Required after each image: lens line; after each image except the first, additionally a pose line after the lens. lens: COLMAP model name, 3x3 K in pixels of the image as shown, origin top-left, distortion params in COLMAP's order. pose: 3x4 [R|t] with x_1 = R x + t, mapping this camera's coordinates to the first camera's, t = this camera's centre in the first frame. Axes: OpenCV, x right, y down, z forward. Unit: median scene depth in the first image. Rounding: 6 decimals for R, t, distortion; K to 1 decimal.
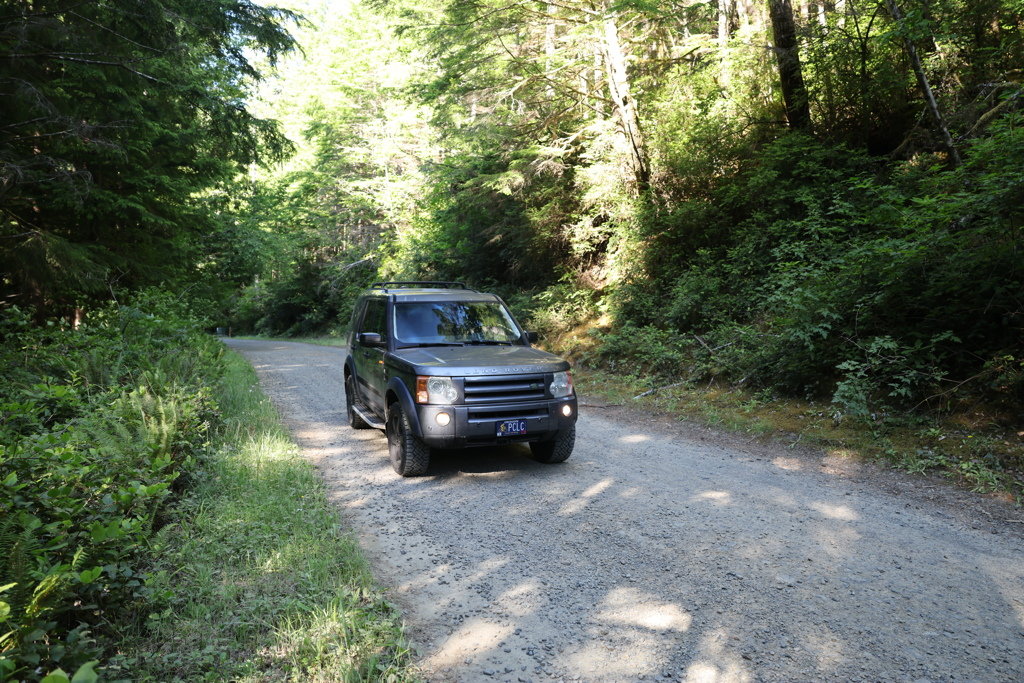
lens RADIAL K [[701.0, 0, 512.0], [0, 701.0, 341.5], [0, 0, 1]] dist [-0.077697, 0.005089]
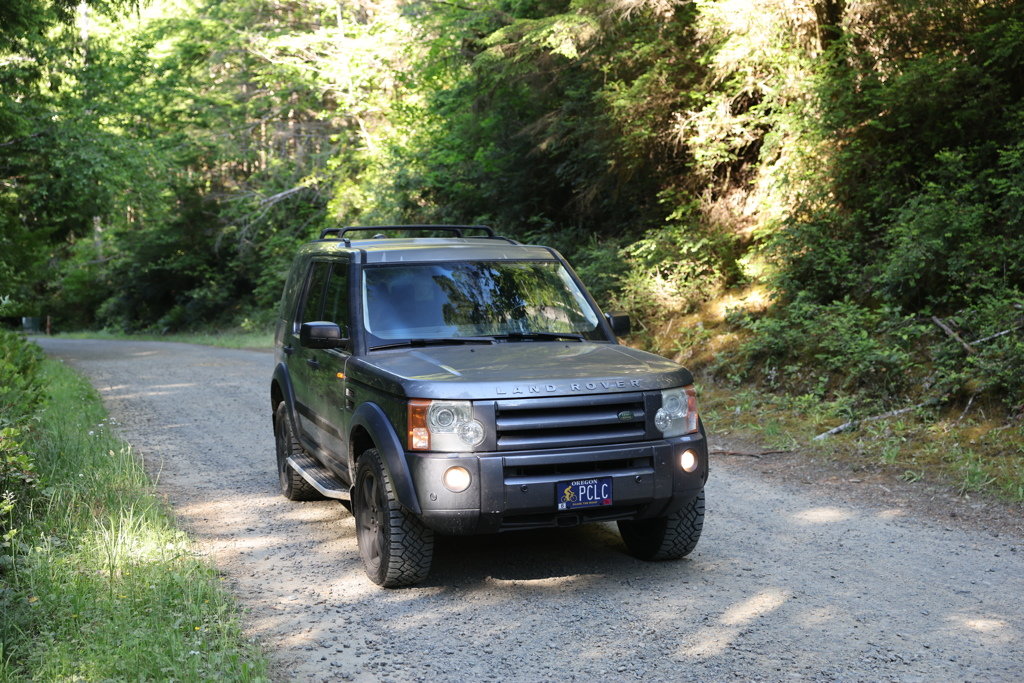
lens RADIAL K [[1312.0, 0, 515.4], [0, 1312.0, 342.8], [0, 0, 1]] dist [0.109114, 0.030331]
pose [[0.998696, -0.014494, -0.048947, -0.001674], [0.014752, 0.999879, 0.004916, 0.000803], [0.048870, -0.005631, 0.998789, -0.005192]]
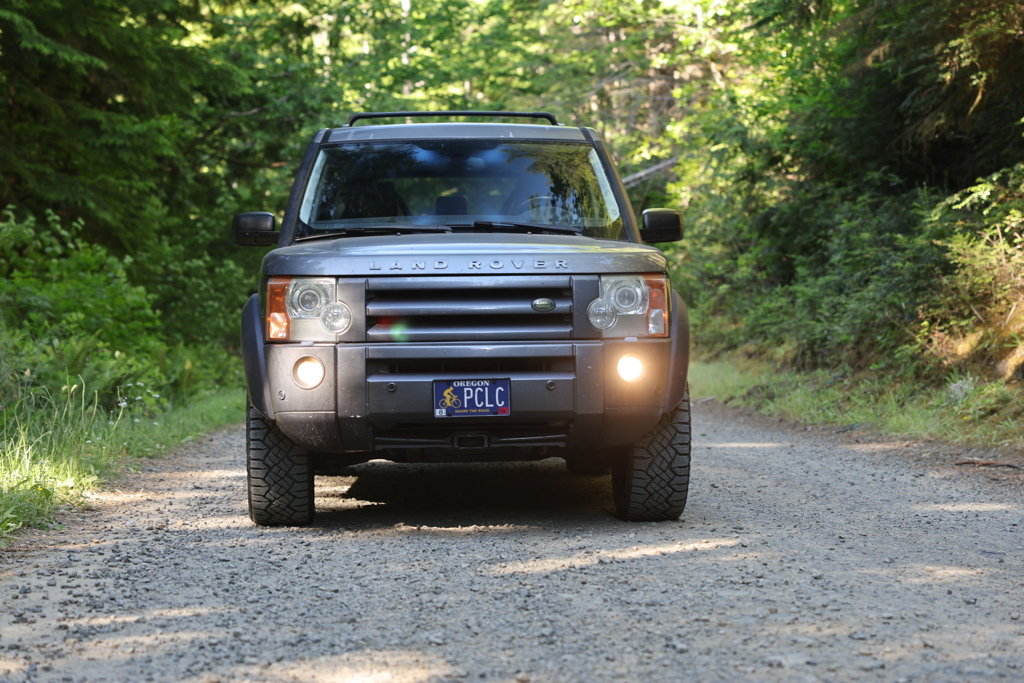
lens RADIAL K [[1947.1, 0, 512.0], [0, 1947.1, 341.5], [0, 0, 1]] dist [0.322800, -0.185944]
pose [[0.943363, -0.005324, -0.331719, 0.234436], [-0.009944, 0.998968, -0.044313, 0.081097], [0.331613, 0.045102, 0.942337, -0.047798]]
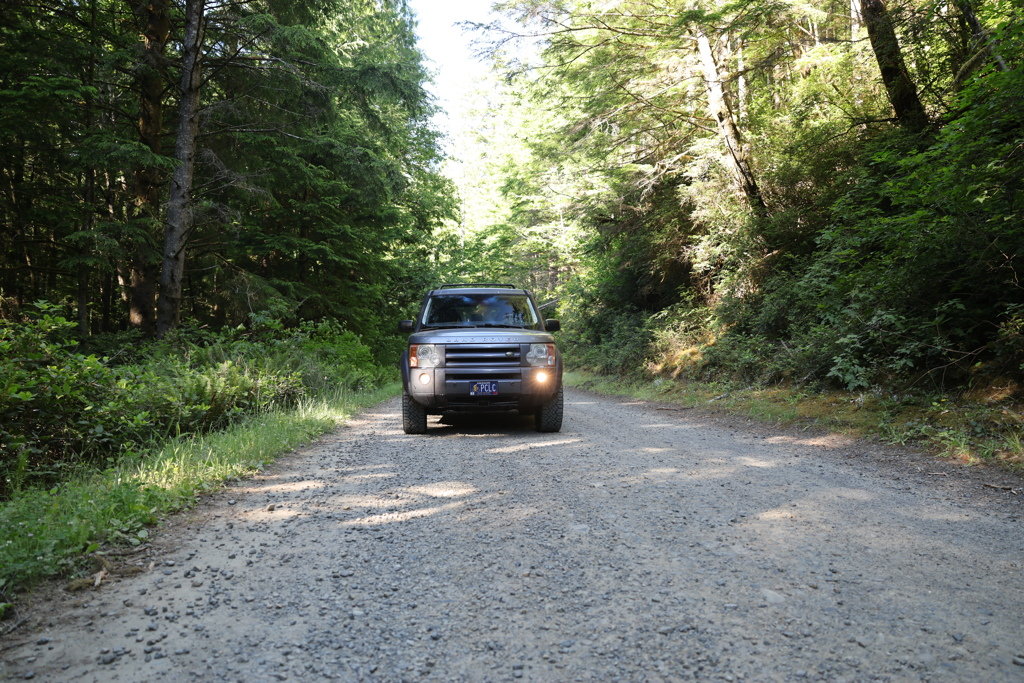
lens RADIAL K [[701.0, 0, 512.0], [0, 701.0, 341.5], [0, 0, 1]] dist [-0.077697, 0.005089]
pose [[0.948809, -0.014882, -0.315500, 0.233881], [-0.009595, 0.997070, -0.075886, 0.076870], [0.315705, 0.075029, 0.945886, -0.041063]]
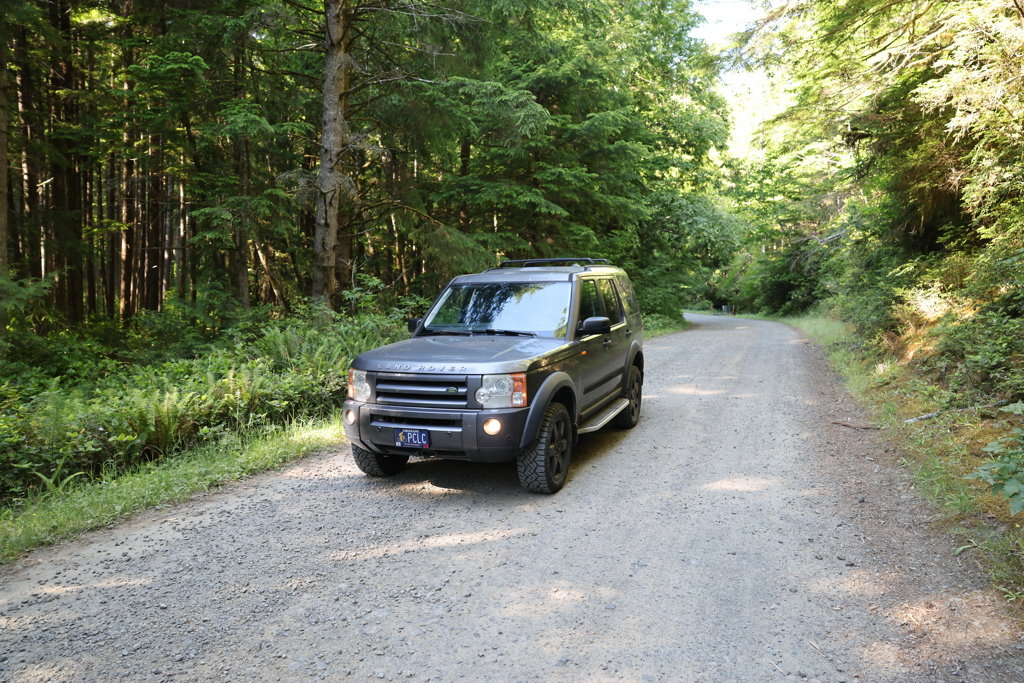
lens RADIAL K [[701.0, 0, 512.0], [0, 701.0, 341.5], [0, 0, 1]] dist [-0.077697, 0.005089]
pose [[0.710950, 0.042449, -0.701961, 0.377025], [-0.019109, 0.998974, 0.041056, -0.015012], [0.702983, -0.015776, 0.711031, 0.291255]]
